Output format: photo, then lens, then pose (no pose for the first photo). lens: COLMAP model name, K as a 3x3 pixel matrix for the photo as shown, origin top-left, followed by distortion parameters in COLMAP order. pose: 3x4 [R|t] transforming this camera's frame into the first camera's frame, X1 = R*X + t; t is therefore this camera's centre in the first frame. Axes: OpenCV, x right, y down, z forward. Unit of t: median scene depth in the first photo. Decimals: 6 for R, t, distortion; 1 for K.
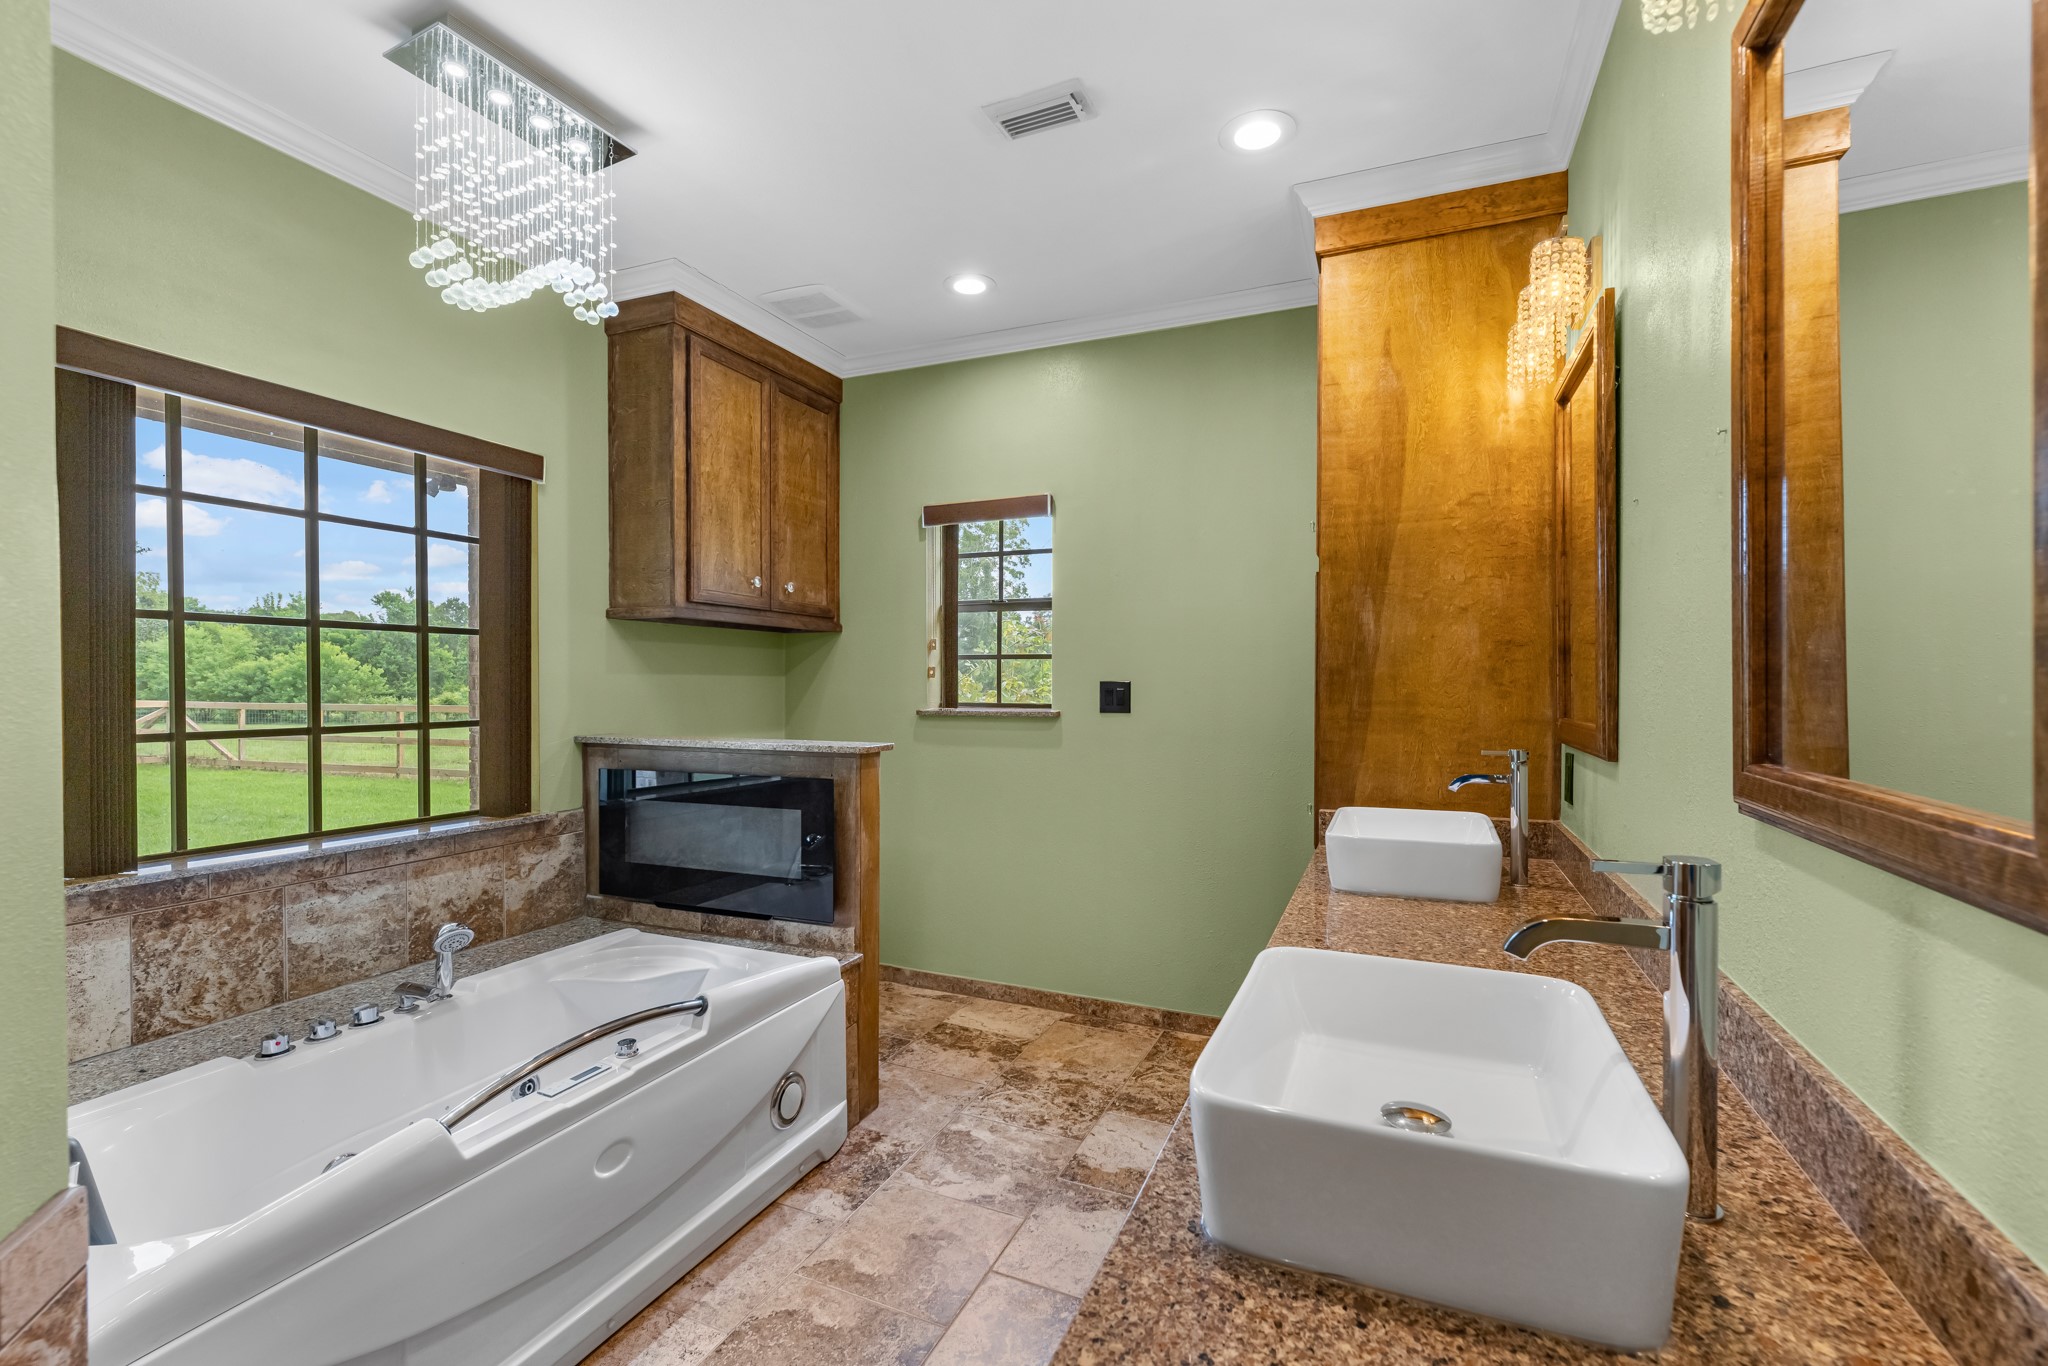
lens RADIAL K [[834.2, 0, 945.4], [0, 834.2, 694.6], [0, 0, 1]] dist [0.009636, -0.004811]
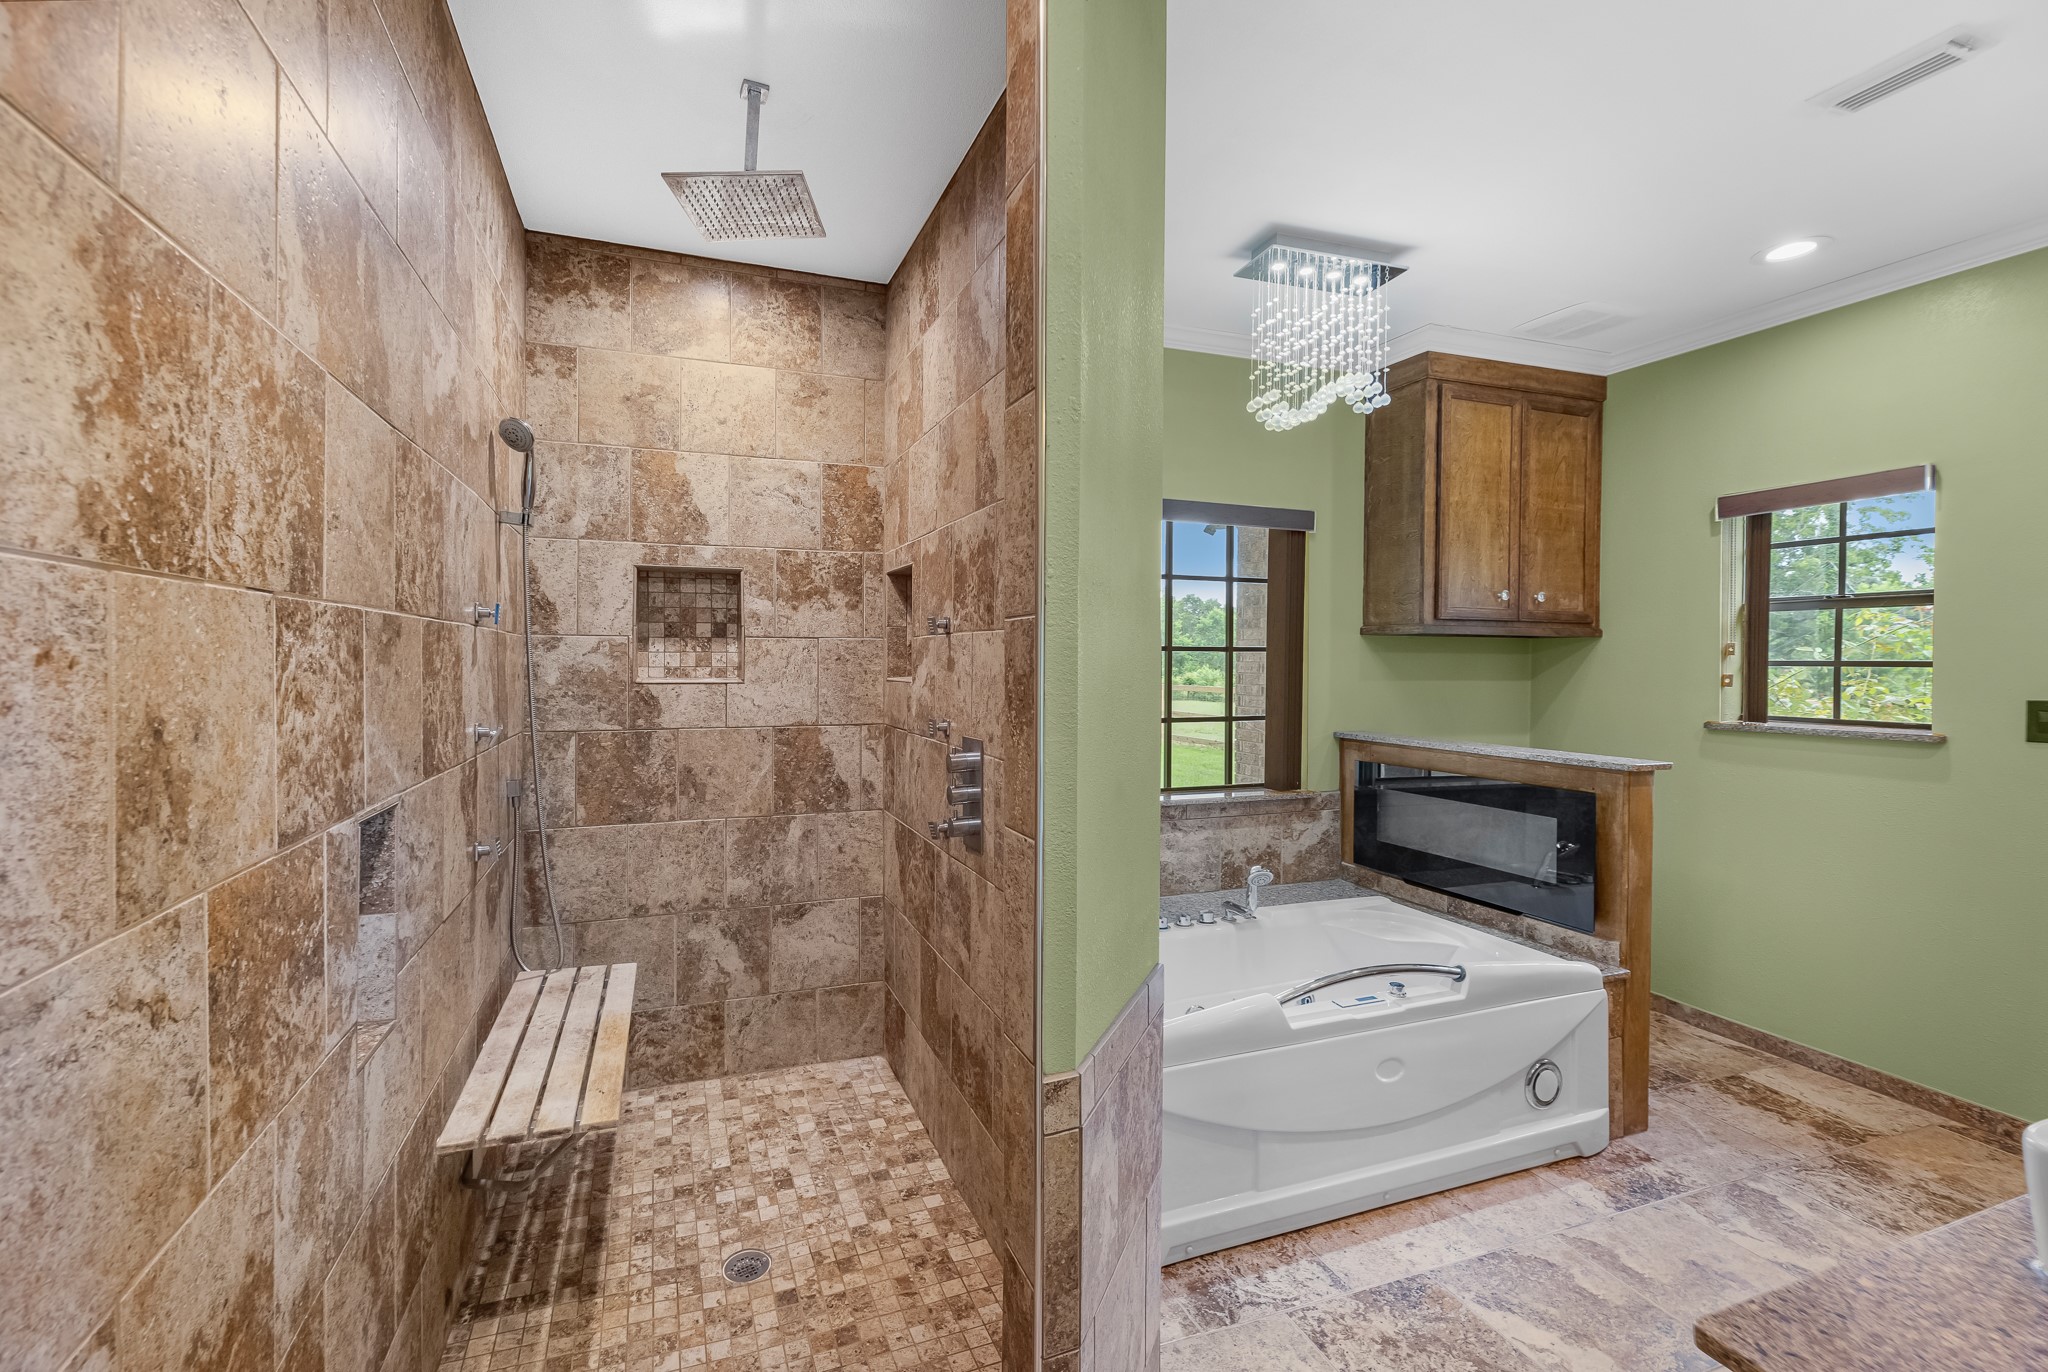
lens RADIAL K [[773.9, 0, 1020.2], [0, 773.9, 673.5], [0, 0, 1]] dist [0.006925, -0.002729]
pose [[0.727594, 0.010149, -0.685933, 0.004214], [-0.014490, 0.999895, -0.000576, -0.031874], [0.685855, 0.010358, 0.727665, -0.167751]]
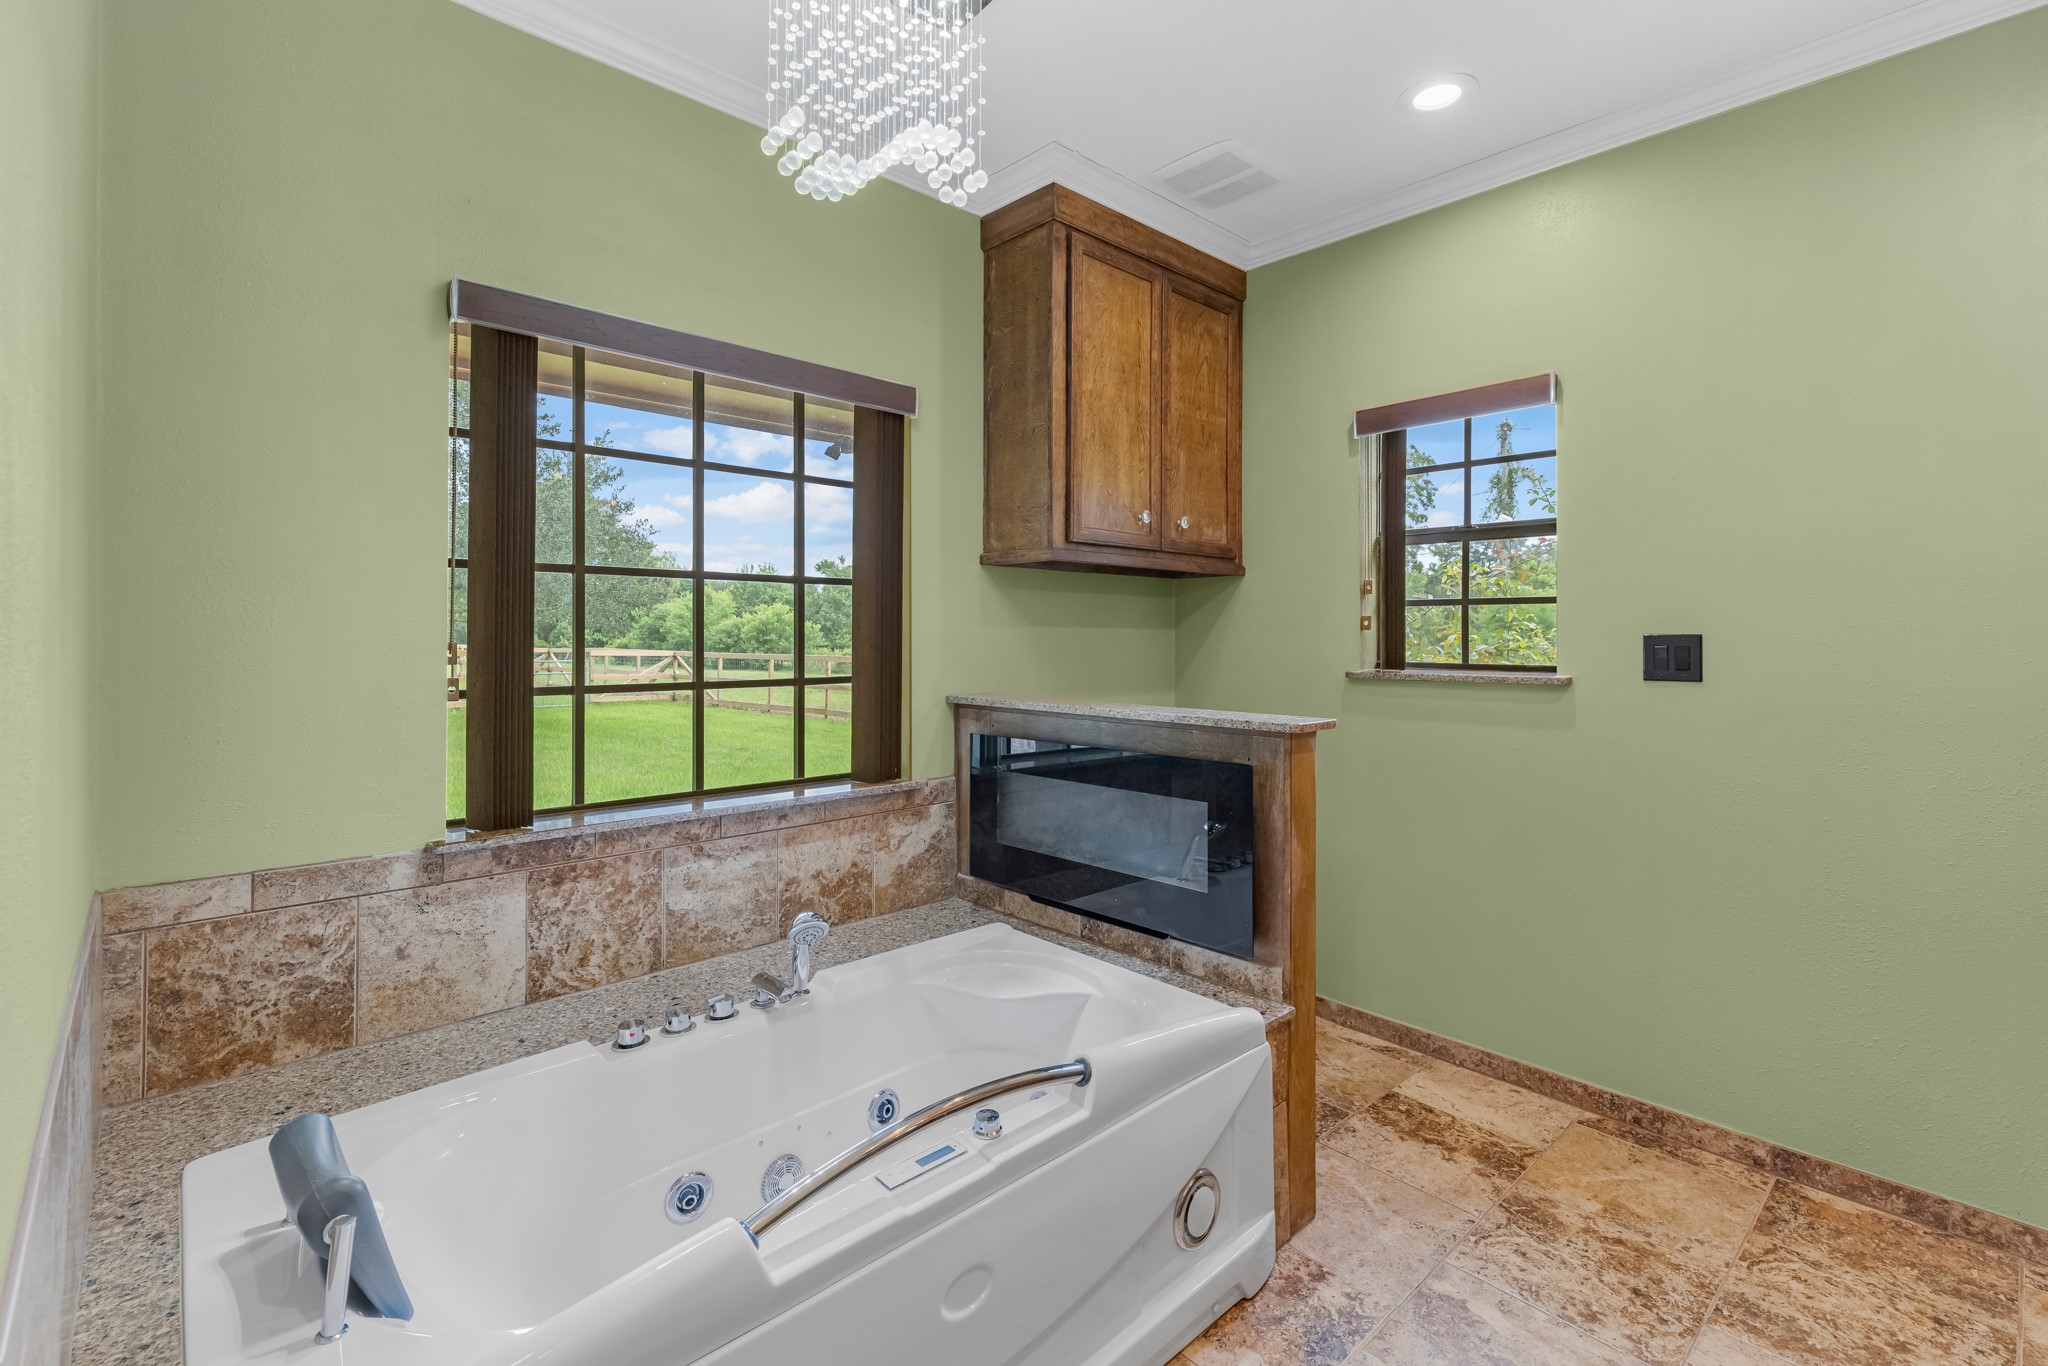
lens RADIAL K [[840.6, 0, 998.7], [0, 840.6, 632.3], [0, 0, 1]] dist [0.003707, -0.000064]
pose [[0.928816, -0.001745, -0.370538, -0.060132], [-0.005603, 0.999808, -0.018753, -0.002150], [0.370499, 0.019494, 0.928628, 0.194310]]
